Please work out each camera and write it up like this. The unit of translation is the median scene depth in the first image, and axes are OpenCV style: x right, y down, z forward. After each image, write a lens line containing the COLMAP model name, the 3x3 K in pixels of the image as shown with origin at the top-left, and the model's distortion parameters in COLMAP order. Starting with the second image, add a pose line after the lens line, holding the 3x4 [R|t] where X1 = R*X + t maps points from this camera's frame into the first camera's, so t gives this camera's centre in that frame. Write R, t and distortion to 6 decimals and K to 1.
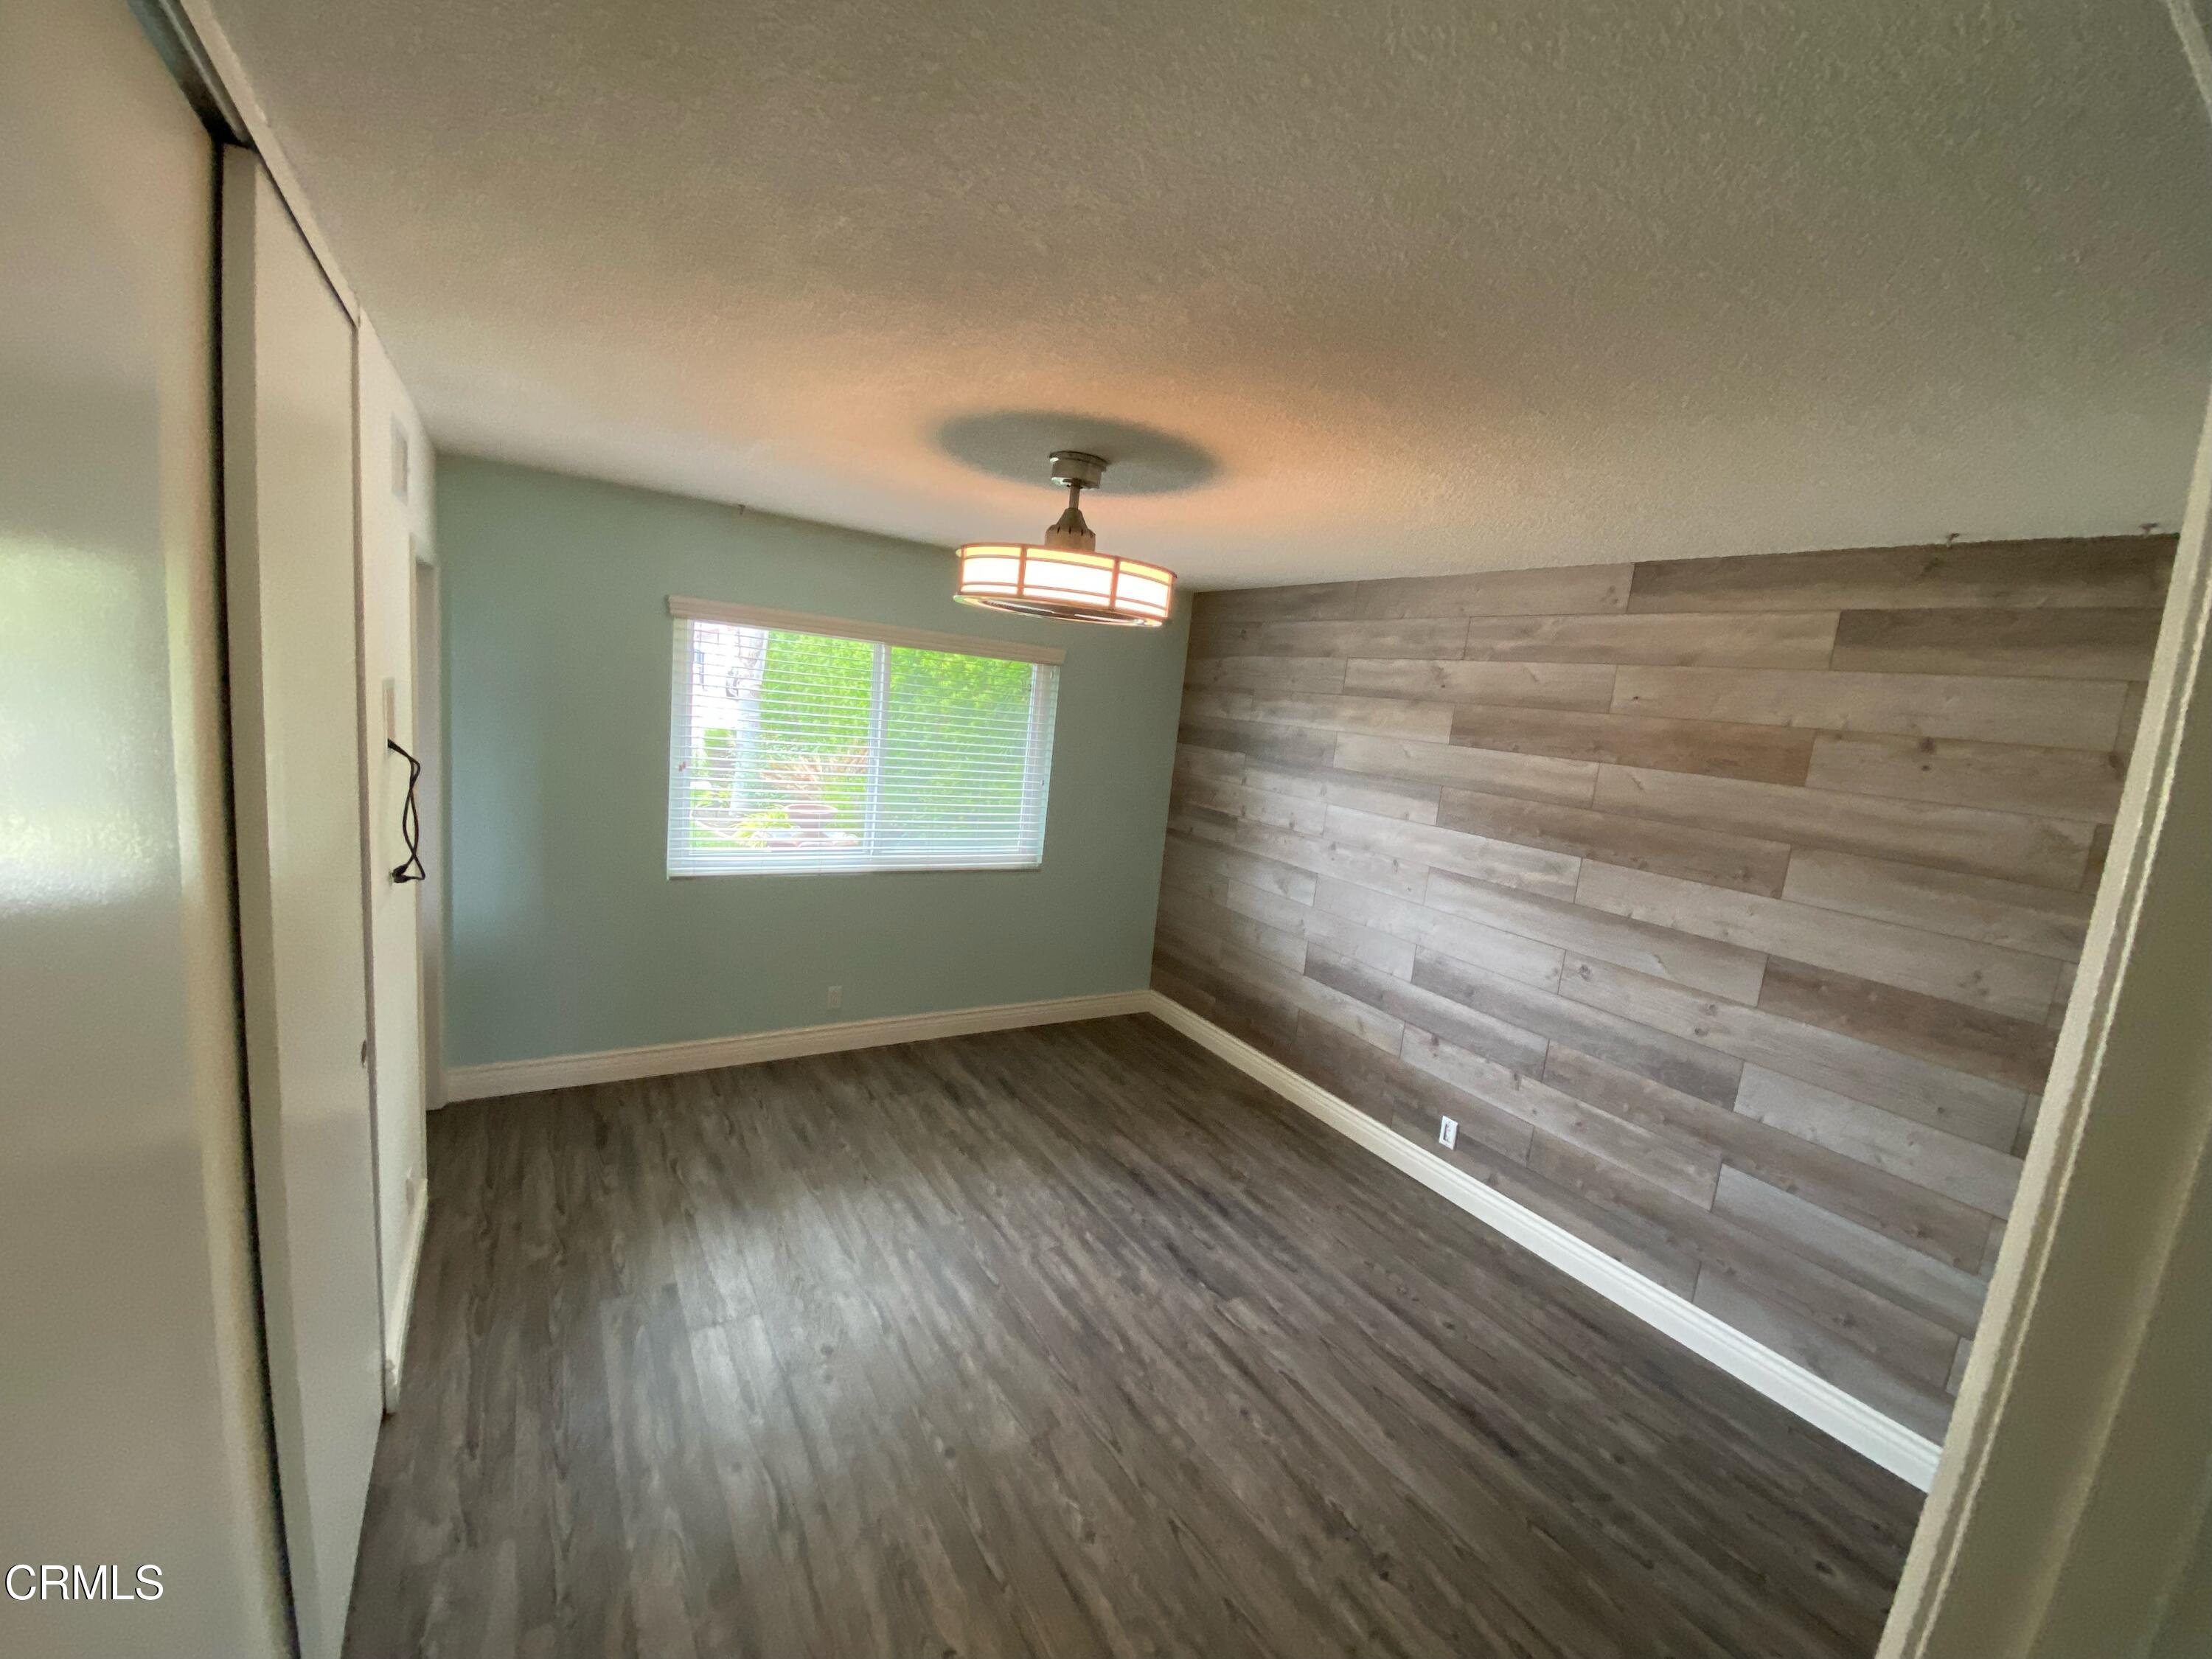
lens RADIAL K [[901.3, 0, 1101.9], [0, 901.3, 826.2], [0, 0, 1]] dist [0.020615, -0.022689]
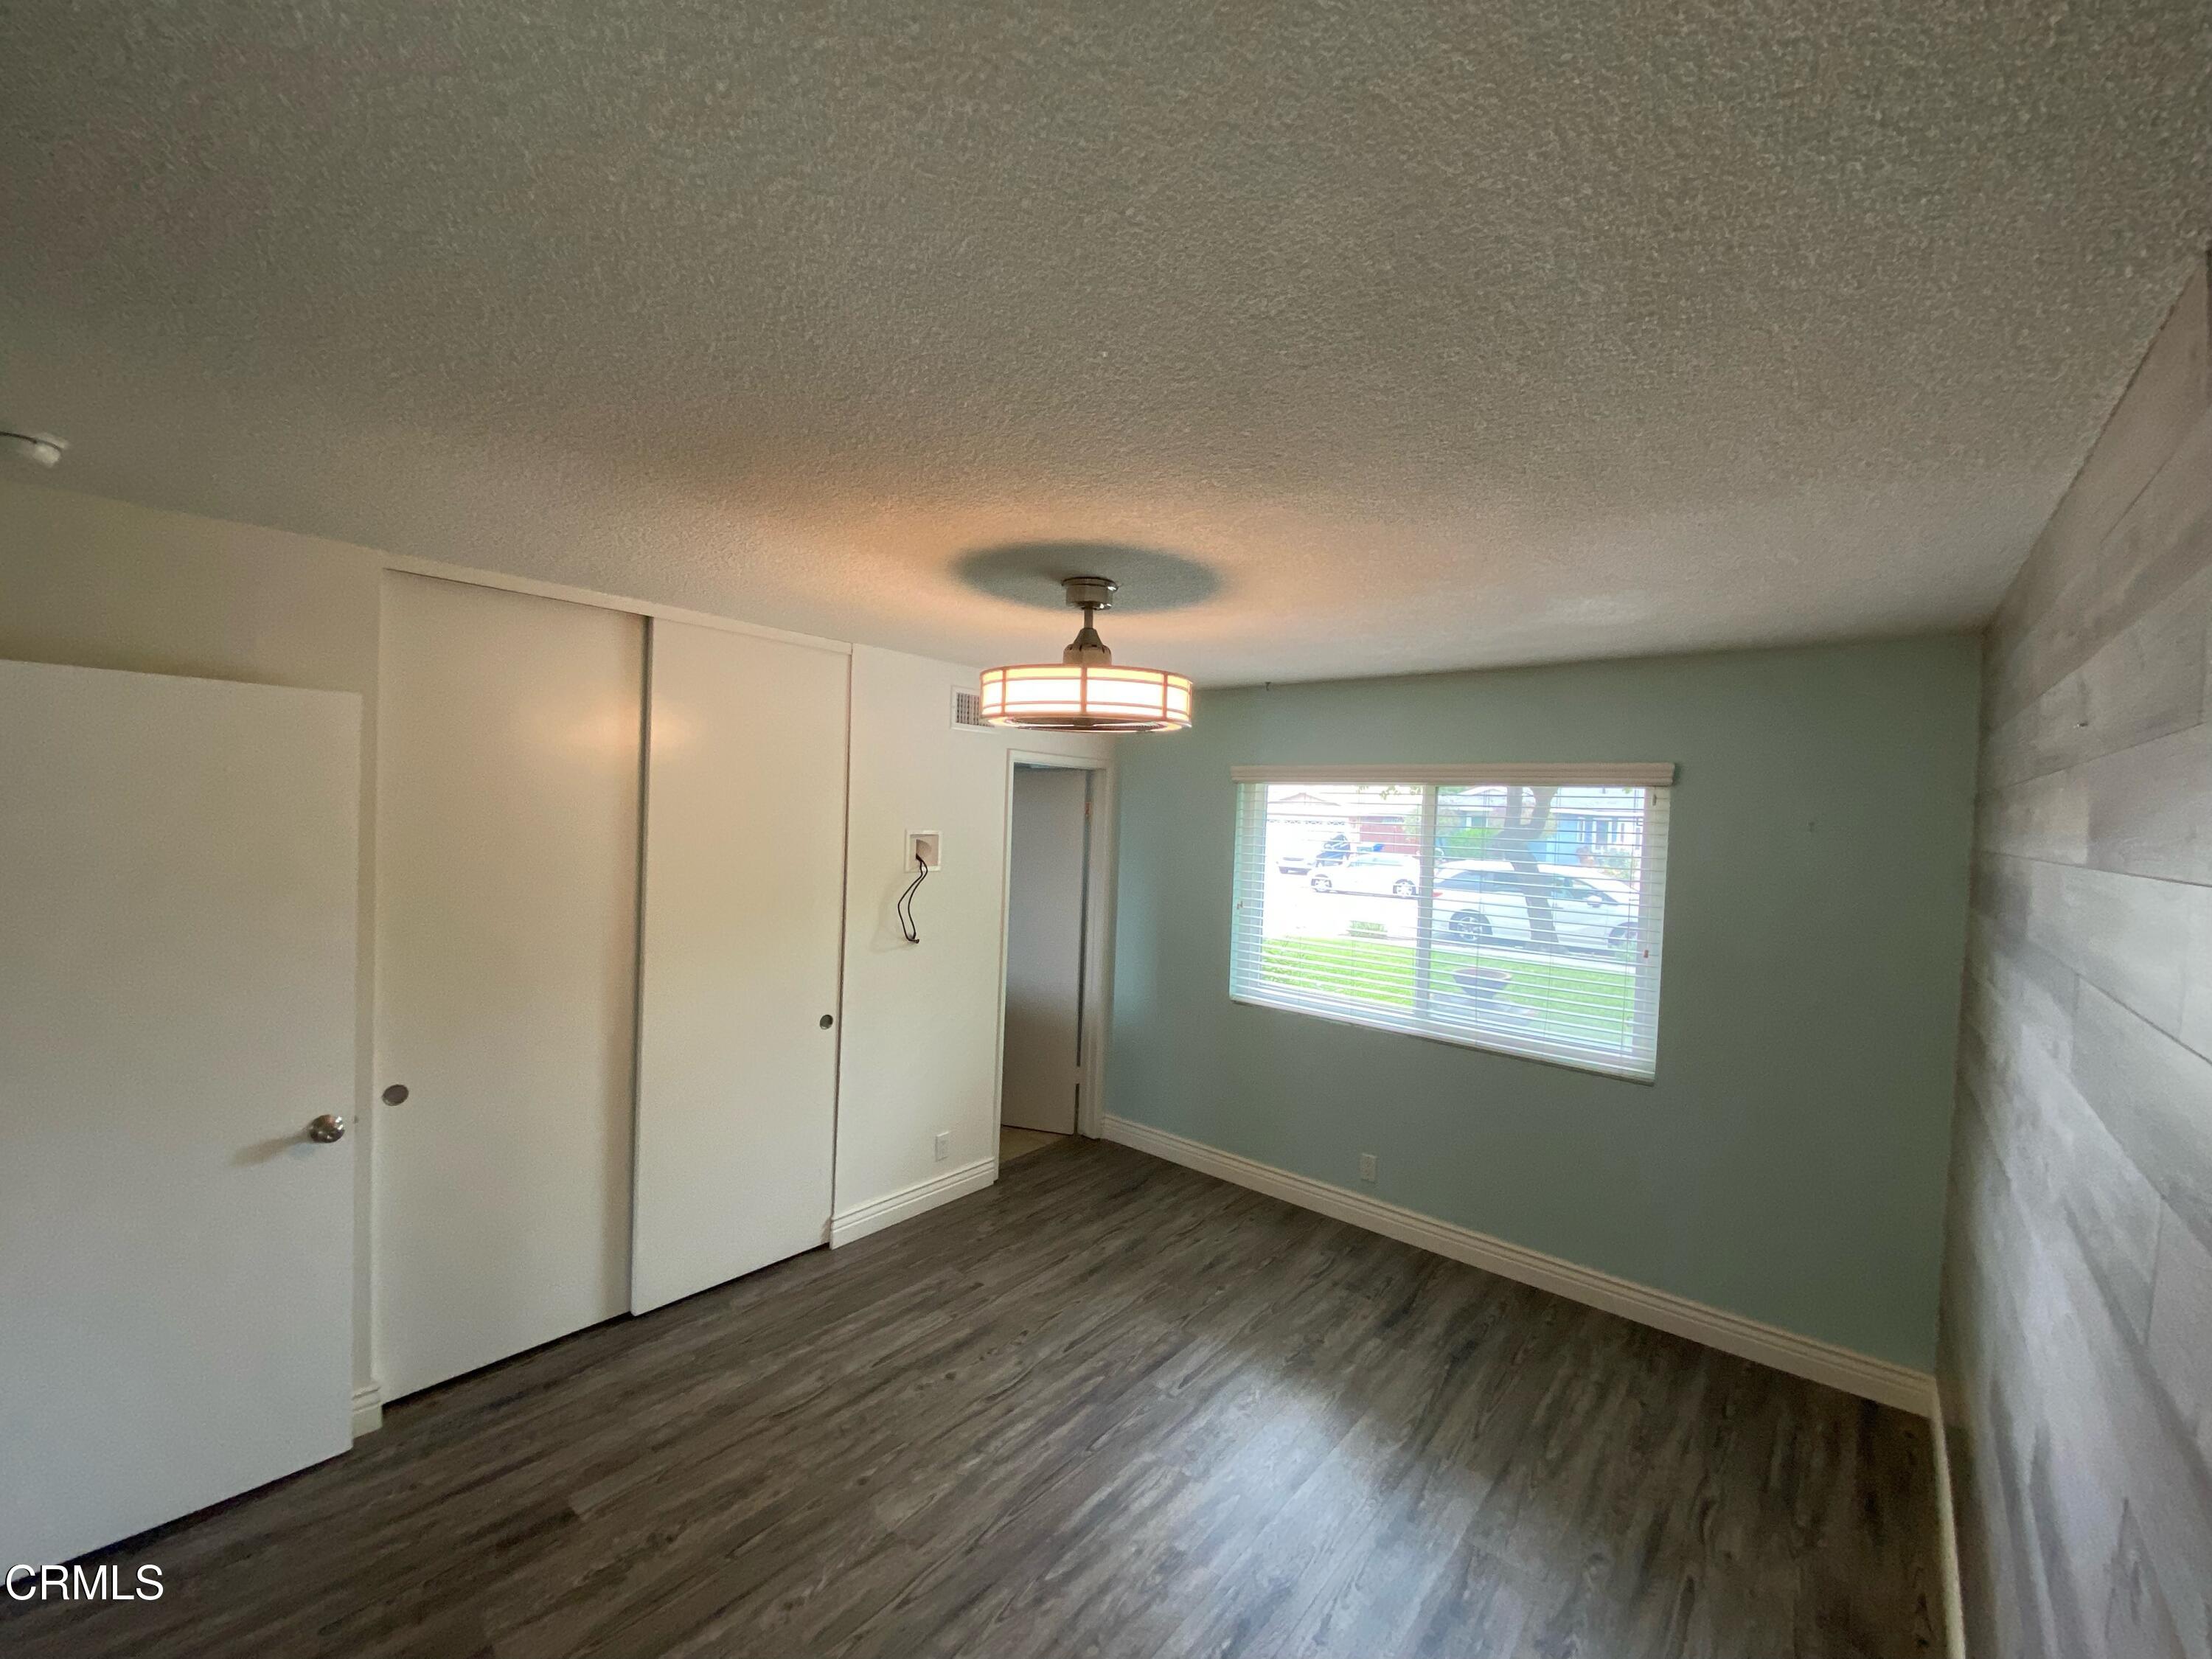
lens RADIAL K [[901.3, 0, 1101.9], [0, 901.3, 826.2], [0, 0, 1]] dist [0.020615, -0.022689]
pose [[0.315569, -0.065916, -0.946611, 0.765644], [-0.146487, 0.982242, -0.117231, -0.005747], [0.937528, 0.175661, 0.300309, 0.599846]]
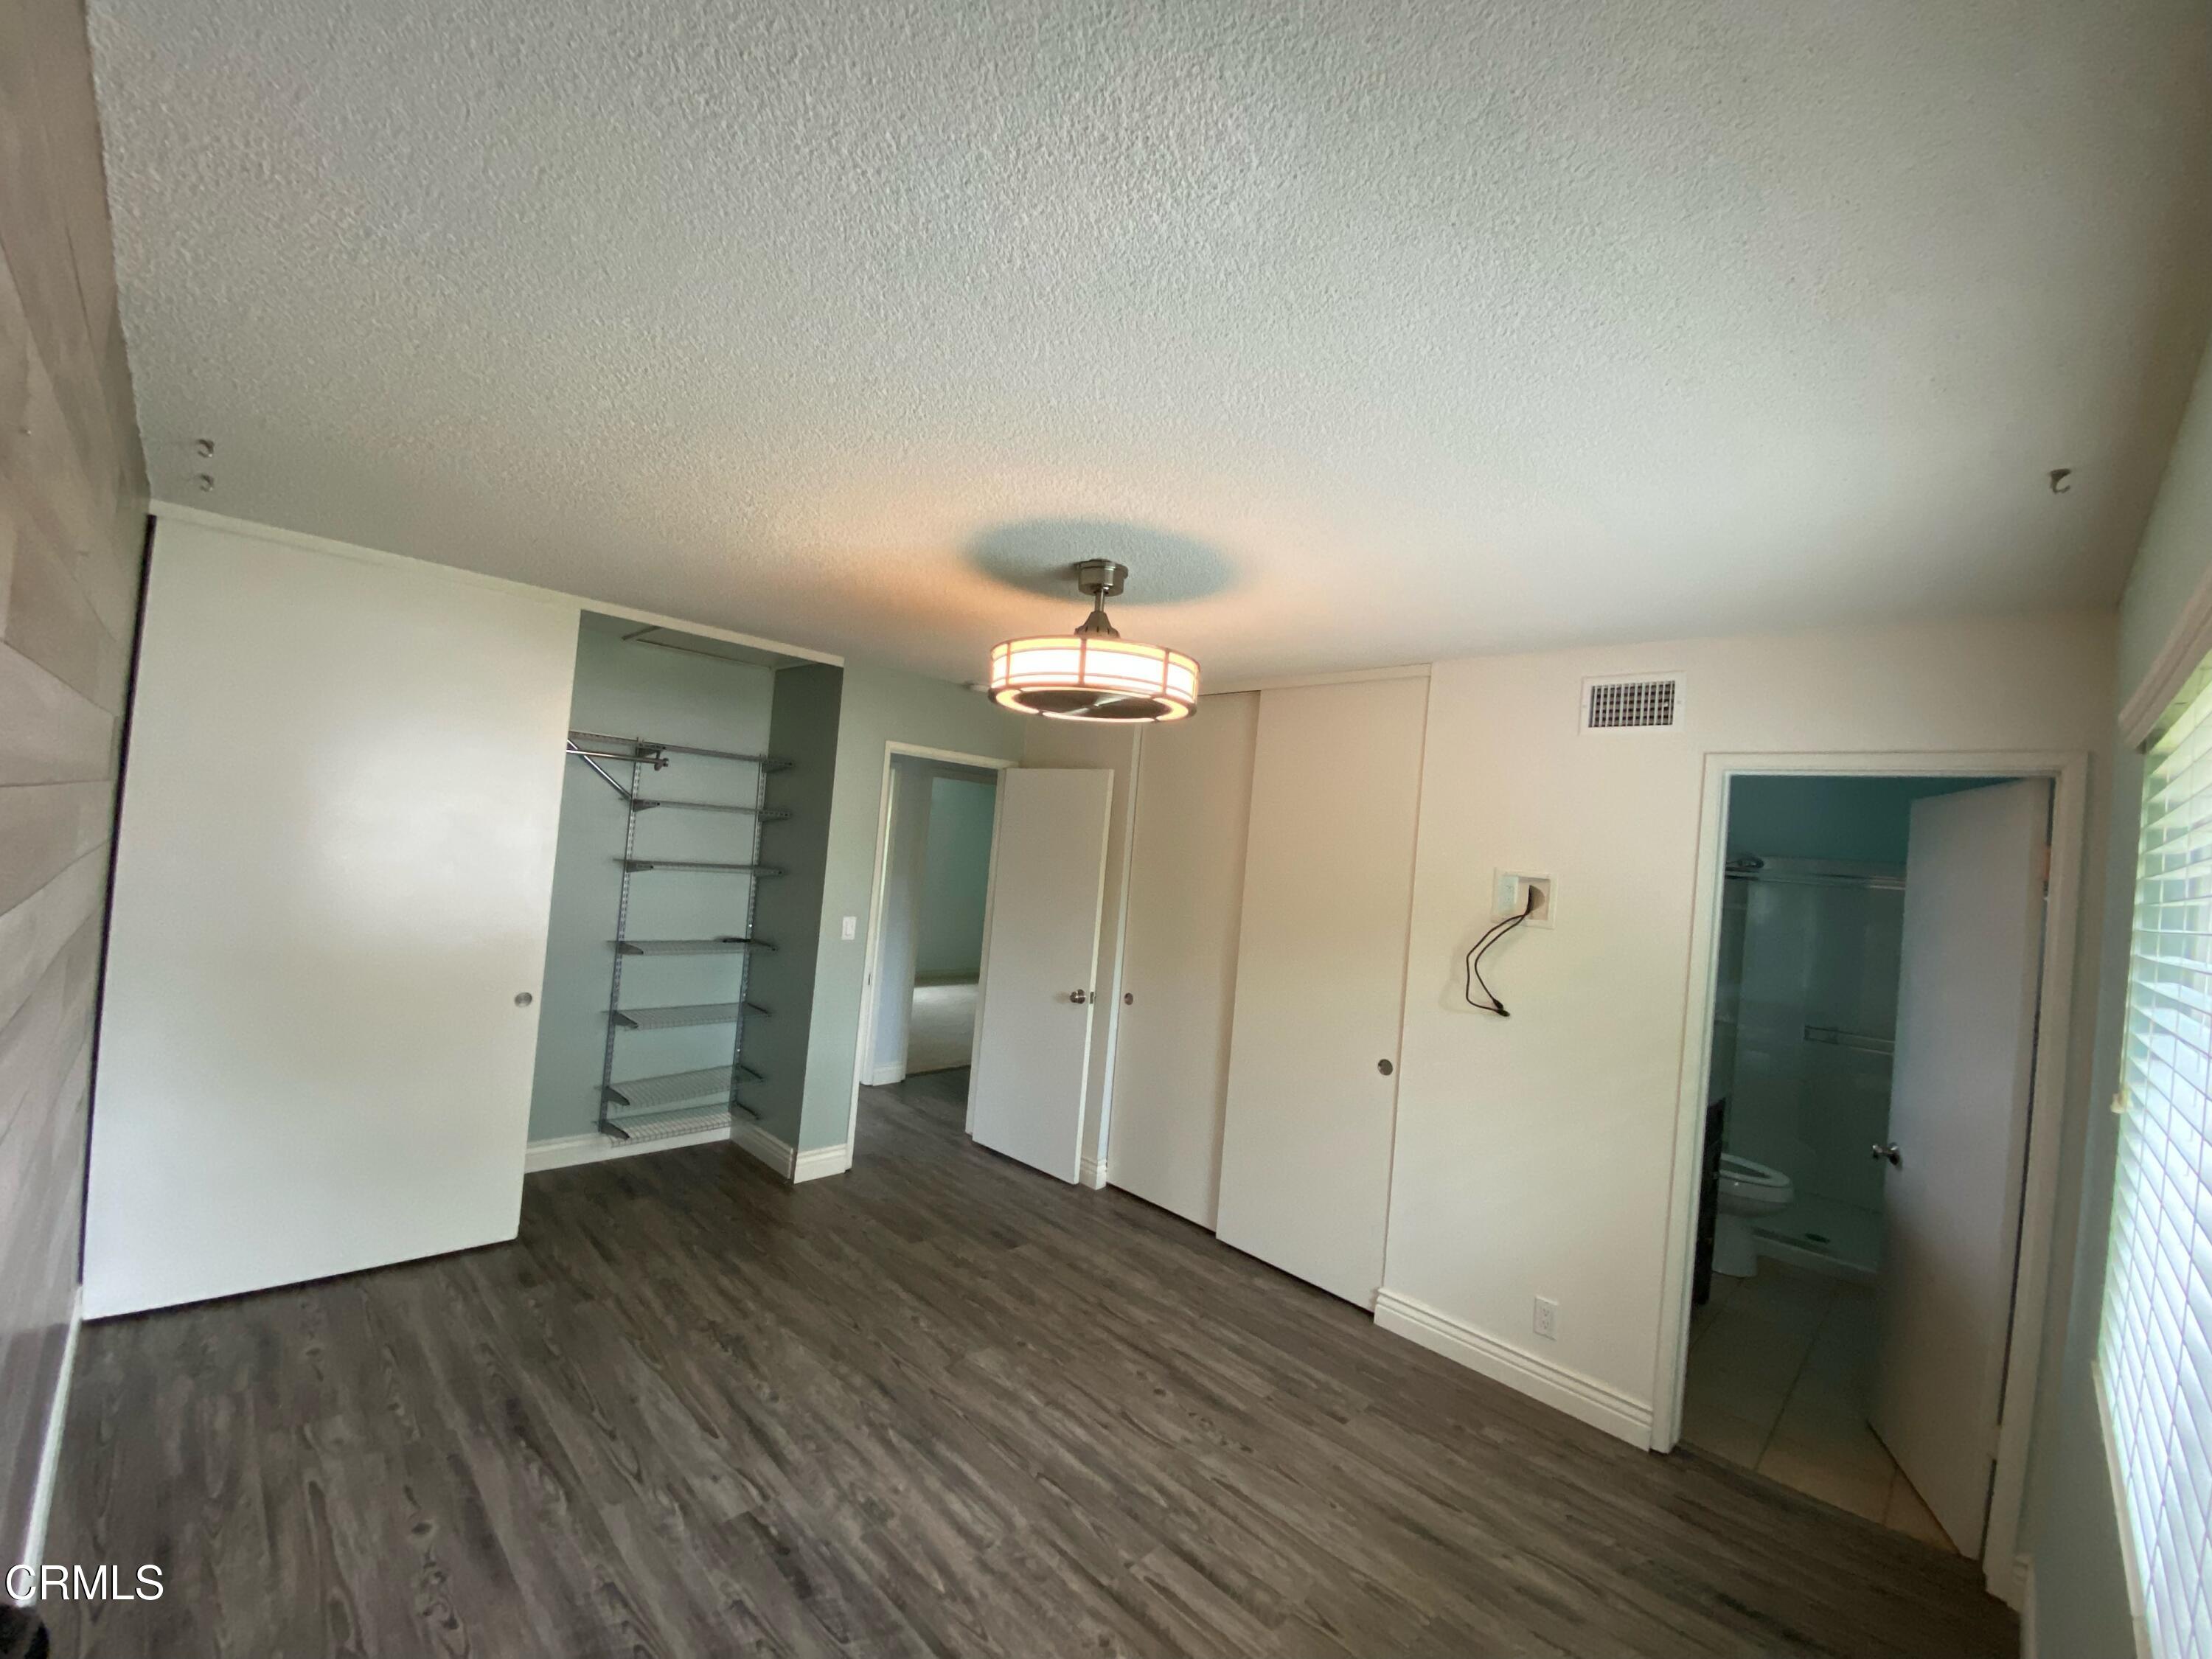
lens RADIAL K [[908.7, 0, 1099.7], [0, 908.7, 834.1], [0, 0, 1]] dist [0.018908, -0.020303]
pose [[-0.956844, -0.183274, -0.225521, 0.127957], [-0.211968, 0.971043, 0.110208, -0.172670], [0.198792, 0.153255, -0.967985, 1.672917]]
